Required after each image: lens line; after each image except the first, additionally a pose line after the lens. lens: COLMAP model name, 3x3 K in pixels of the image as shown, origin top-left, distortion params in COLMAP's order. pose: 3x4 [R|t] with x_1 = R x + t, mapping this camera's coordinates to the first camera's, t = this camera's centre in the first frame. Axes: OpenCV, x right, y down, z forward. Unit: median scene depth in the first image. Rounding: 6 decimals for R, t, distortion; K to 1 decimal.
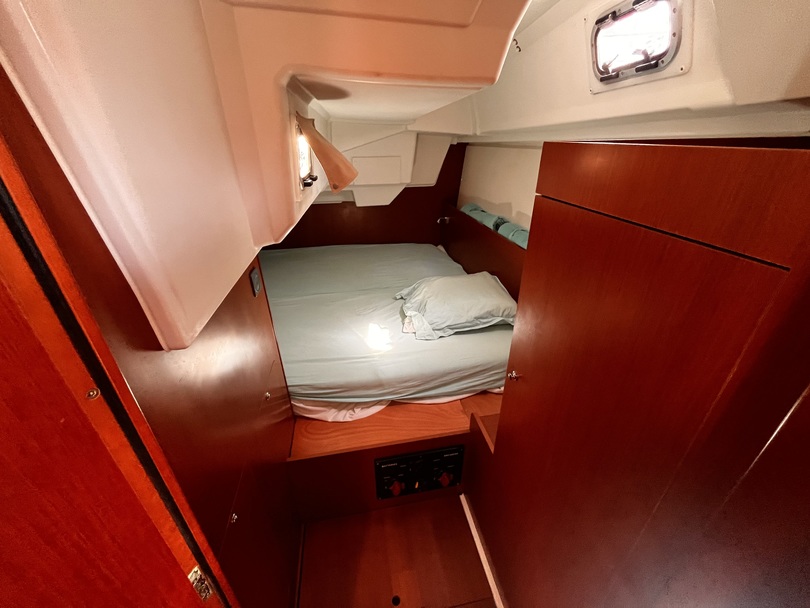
lens RADIAL K [[328.6, 0, 405.0], [0, 328.6, 304.0], [0, 0, 1]] dist [0.001399, -0.000042]
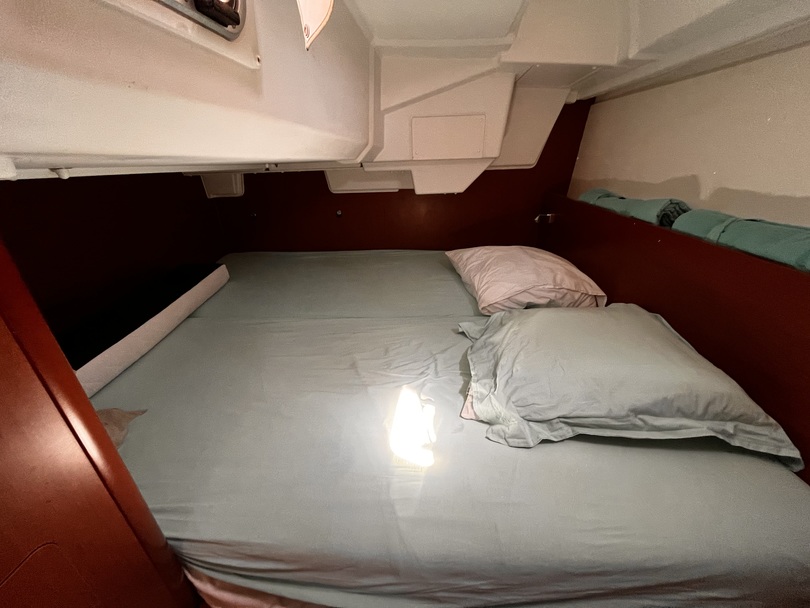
lens RADIAL K [[328.6, 0, 405.0], [0, 328.6, 304.0], [0, 0, 1]] dist [0.001399, -0.000042]
pose [[0.972405, 0.077729, -0.219971, 0.004569], [-0.088107, 0.995395, -0.037754, -0.047299], [0.216023, 0.056093, 0.974776, 0.426298]]
